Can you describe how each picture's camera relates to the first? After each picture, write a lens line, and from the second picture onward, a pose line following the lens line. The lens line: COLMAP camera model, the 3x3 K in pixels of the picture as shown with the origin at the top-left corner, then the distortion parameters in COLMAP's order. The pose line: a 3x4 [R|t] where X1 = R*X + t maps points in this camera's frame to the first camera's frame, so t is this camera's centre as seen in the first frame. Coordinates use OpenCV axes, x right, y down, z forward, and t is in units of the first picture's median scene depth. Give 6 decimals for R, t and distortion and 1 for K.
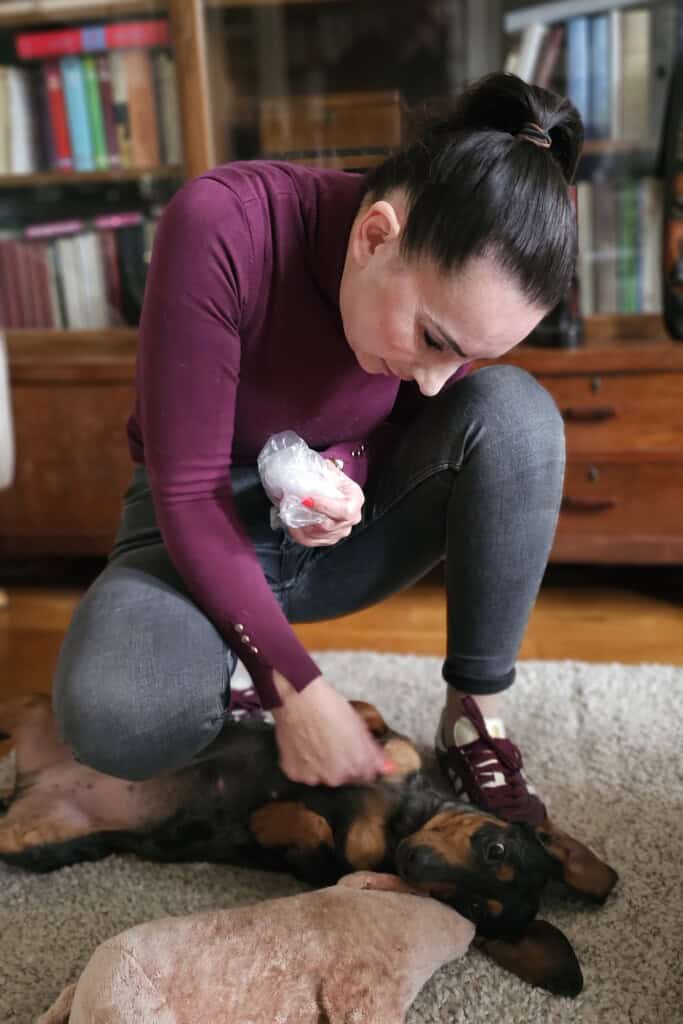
lens RADIAL K [[978.4, 0, 335.5], [0, 978.4, 519.6], [0, 0, 1]] dist [-0.002105, 0.000000]
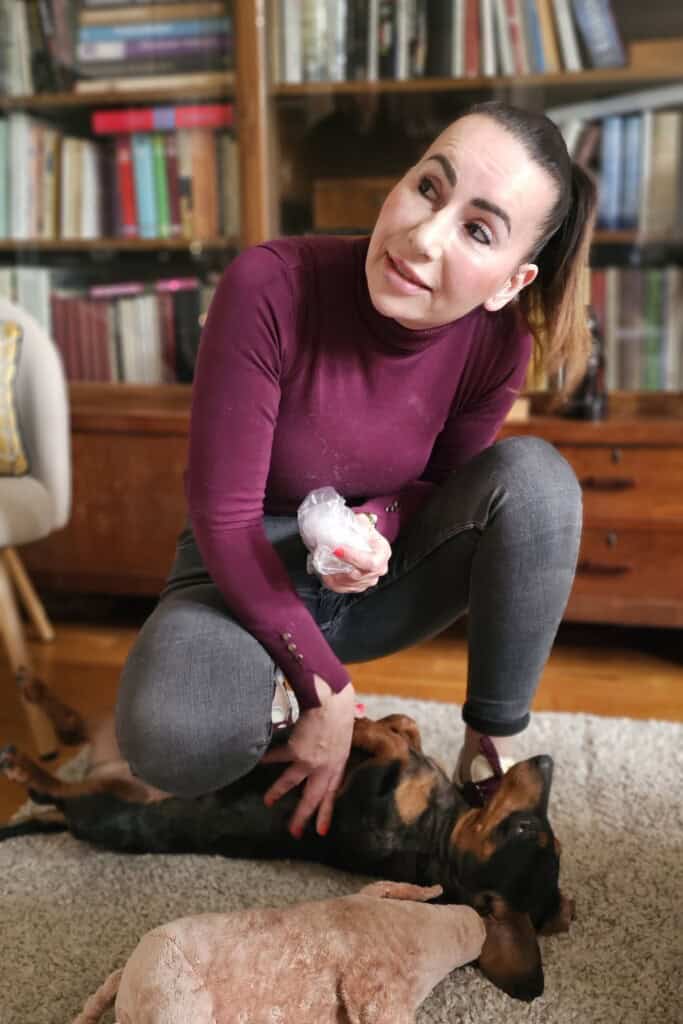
lens RADIAL K [[1018.3, 0, 339.6], [0, 1018.3, 517.5], [0, 0, 1]] dist [0.087282, 0.000000]
pose [[0.998749, 0.045254, -0.021292, -0.010417], [-0.046523, 0.996900, -0.063455, 0.016356], [0.018354, 0.064367, 0.997758, -0.142142]]
